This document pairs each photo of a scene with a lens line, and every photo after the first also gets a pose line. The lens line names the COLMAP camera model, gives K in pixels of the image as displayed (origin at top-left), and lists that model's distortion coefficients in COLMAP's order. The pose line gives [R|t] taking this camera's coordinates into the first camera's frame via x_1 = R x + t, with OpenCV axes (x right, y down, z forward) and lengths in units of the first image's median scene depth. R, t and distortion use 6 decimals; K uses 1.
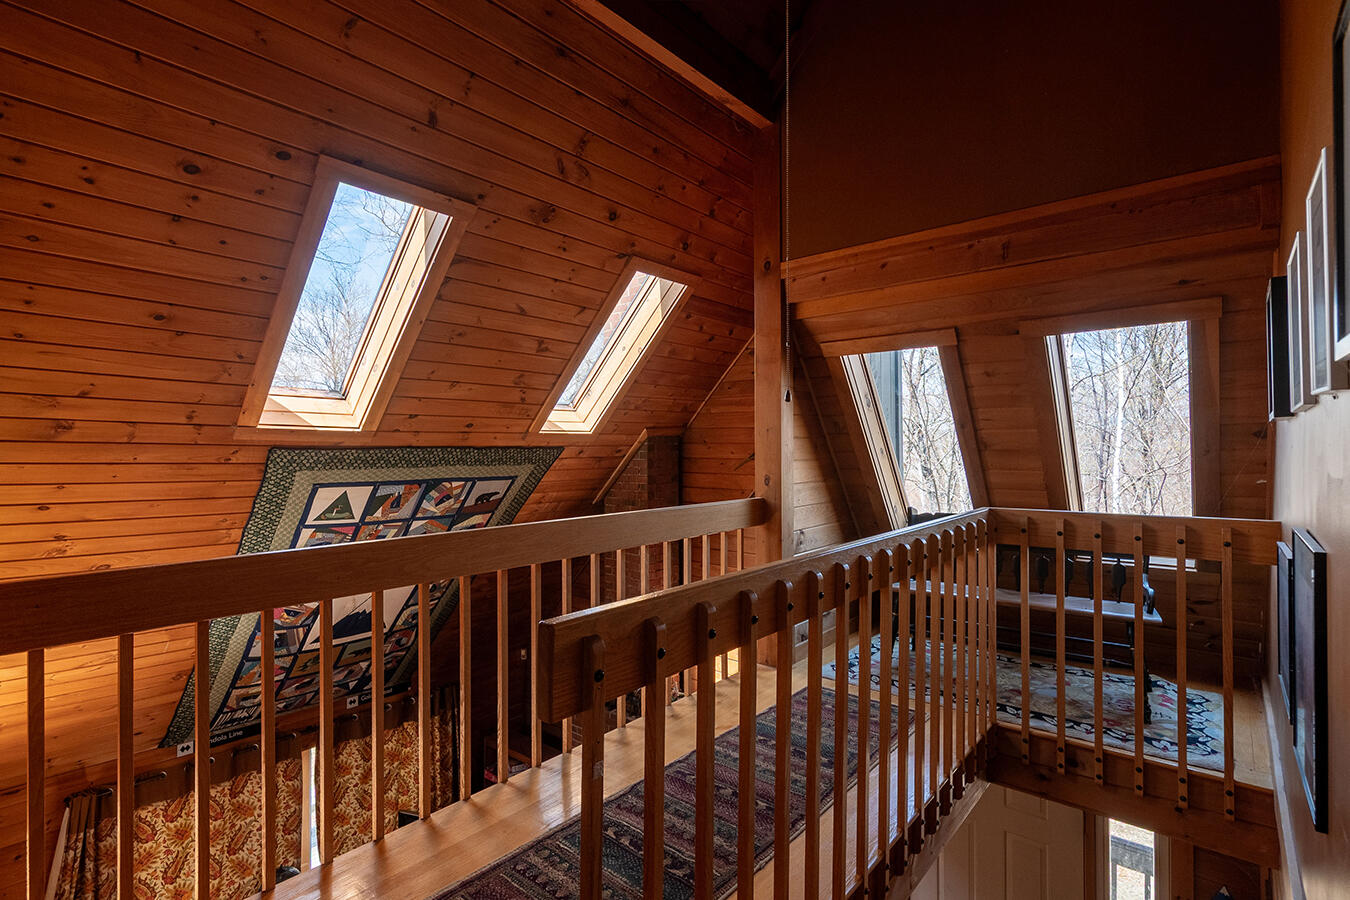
lens RADIAL K [[666.5, 0, 652.2], [0, 666.5, 447.1], [0, 0, 1]] dist [-0.002135, 0.004137]
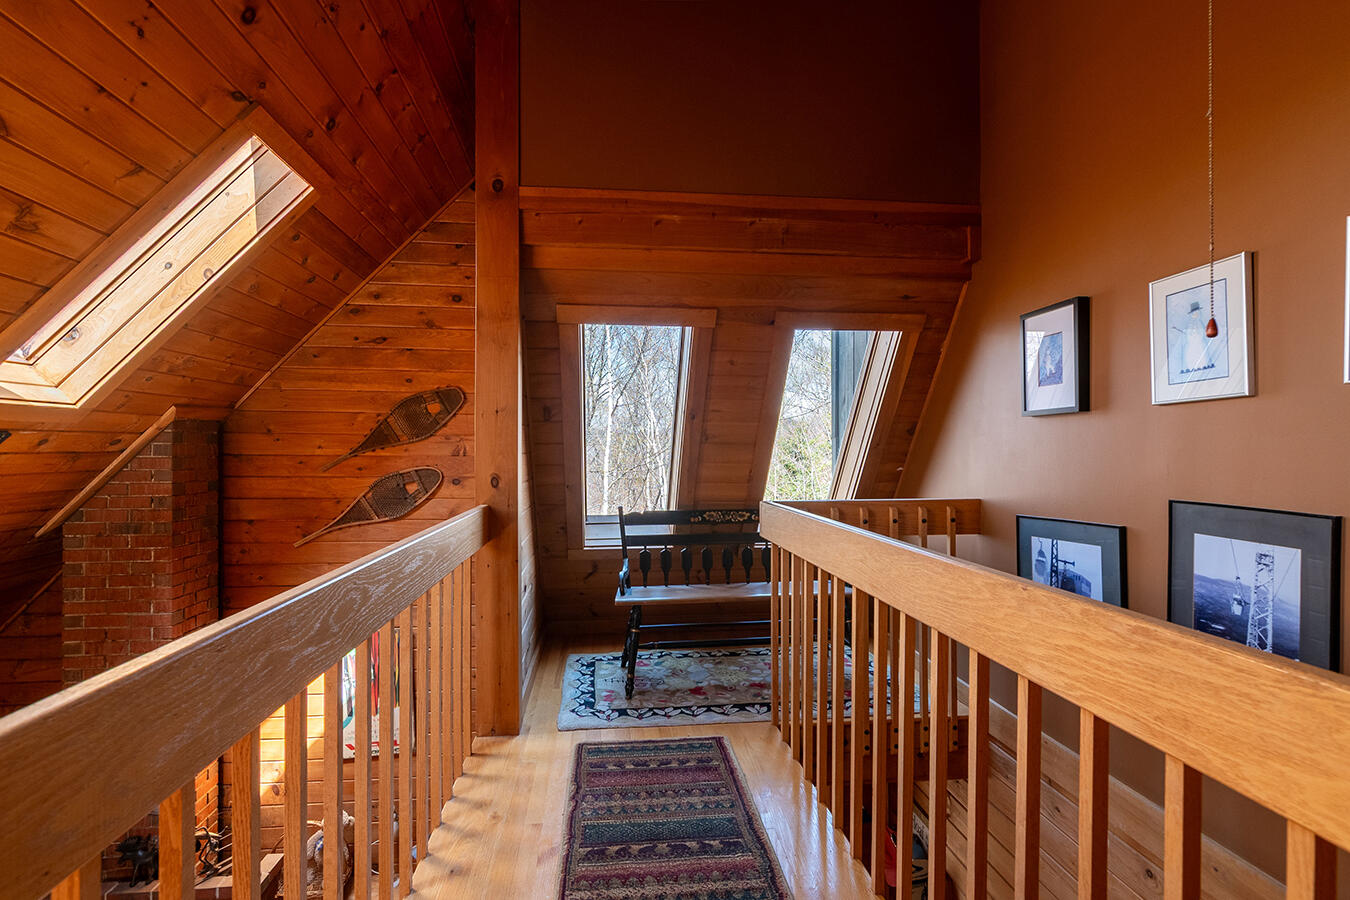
lens RADIAL K [[666.5, 0, 675.4], [0, 666.5, 449.1], [0, 0, 1]] dist [-0.002135, 0.004137]
pose [[0.673524, 0.007300, 0.739129, -0.214276], [-0.006545, 0.999971, -0.003913, 0.015723], [-0.739136, -0.002202, 0.673552, 0.336651]]
